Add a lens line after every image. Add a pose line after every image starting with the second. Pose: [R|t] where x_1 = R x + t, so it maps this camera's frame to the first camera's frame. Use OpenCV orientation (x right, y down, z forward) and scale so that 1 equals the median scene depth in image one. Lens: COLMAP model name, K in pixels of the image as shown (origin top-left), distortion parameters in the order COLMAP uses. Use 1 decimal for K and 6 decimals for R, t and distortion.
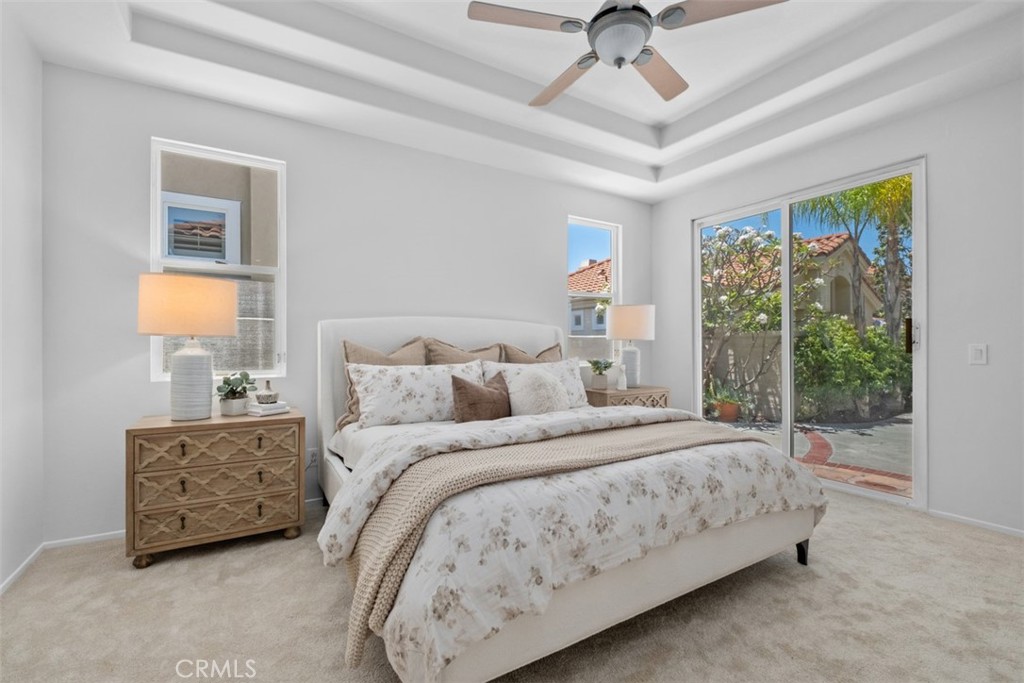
lens RADIAL K [[443.5, 0, 512.4], [0, 443.5, 344.5], [0, 0, 1]] dist [0.003606, -0.005434]
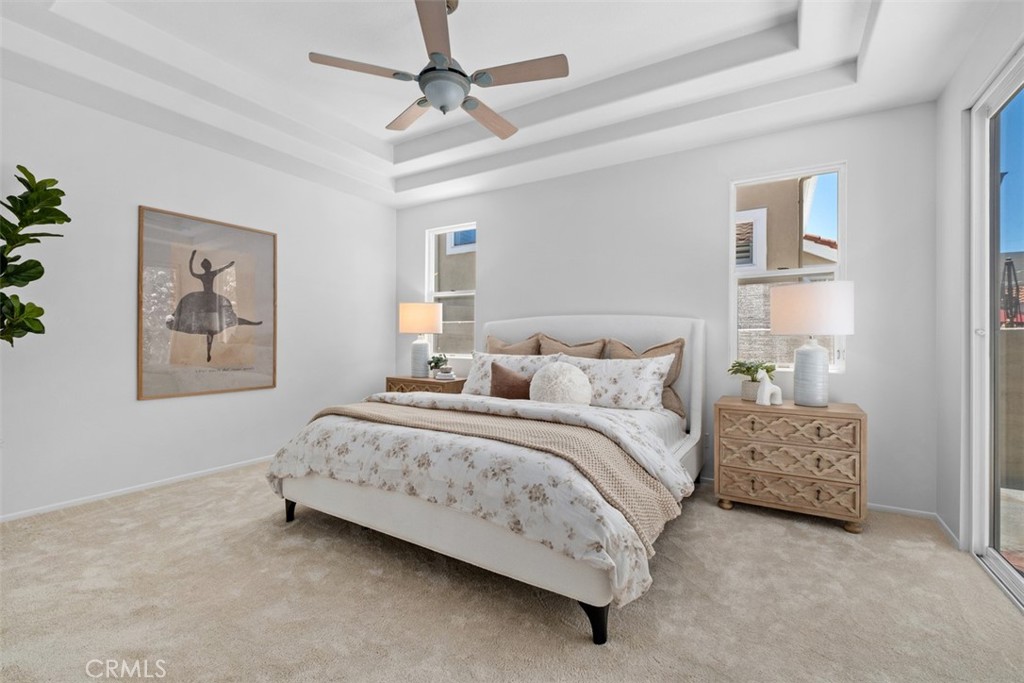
lens RADIAL K [[443.5, 0, 511.1], [0, 443.5, 337.9], [0, 0, 1]] dist [0.003606, -0.005434]
pose [[0.449013, 0.005110, -0.893511, 1.318819], [-0.007960, 0.999967, 0.001718, -0.006076], [0.893490, 0.006341, 0.449039, 0.571831]]
